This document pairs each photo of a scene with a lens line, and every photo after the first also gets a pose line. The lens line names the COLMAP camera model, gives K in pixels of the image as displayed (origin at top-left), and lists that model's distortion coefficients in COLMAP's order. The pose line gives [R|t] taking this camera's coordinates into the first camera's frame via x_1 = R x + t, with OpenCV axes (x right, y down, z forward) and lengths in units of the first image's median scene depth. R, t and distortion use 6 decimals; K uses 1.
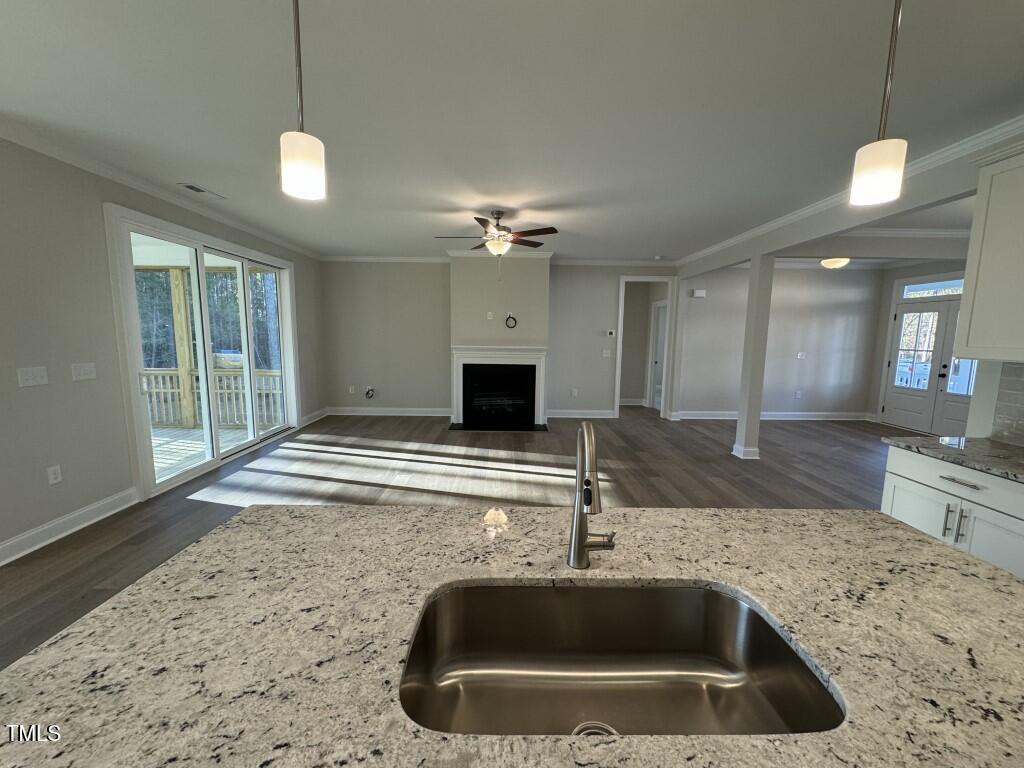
lens RADIAL K [[408.5, 0, 511.7], [0, 408.5, 381.2], [0, 0, 1]] dist [-0.000497, -0.000136]
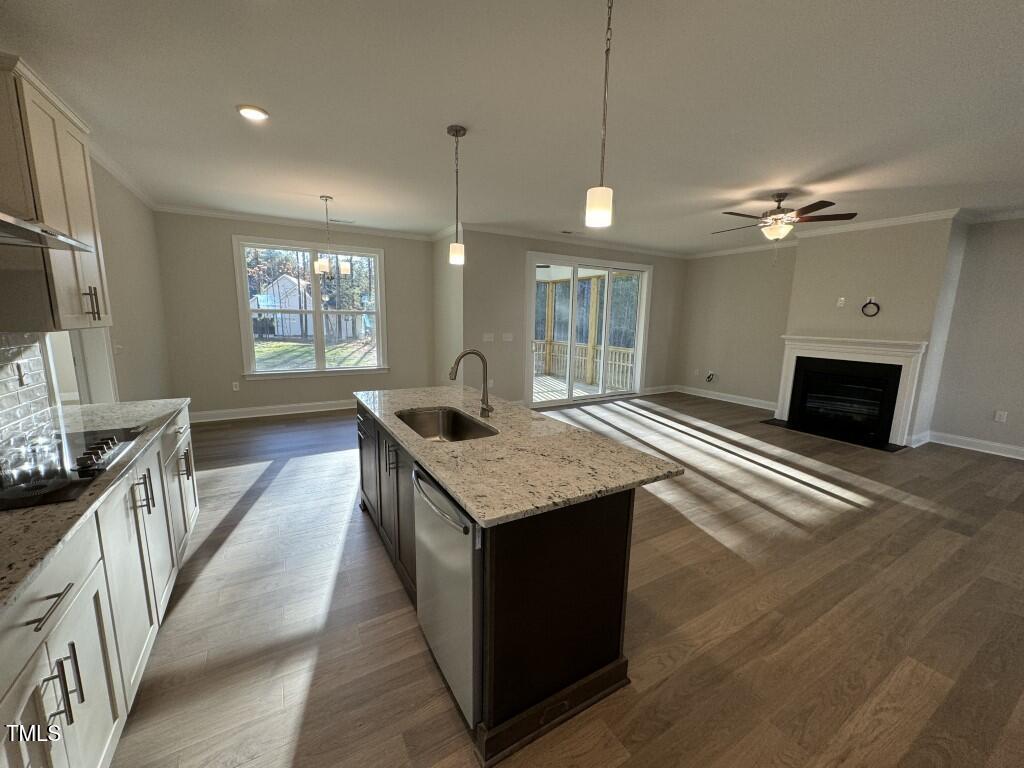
lens RADIAL K [[405.9, 0, 512.0], [0, 405.9, 384.0], [0, 0, 1]] dist [-0.000701, -0.000375]
pose [[0.500295, 0.140404, -0.854395, 0.378190], [-0.116689, 0.988696, 0.094146, 0.007795], [0.857956, 0.052598, 0.511023, -0.002934]]
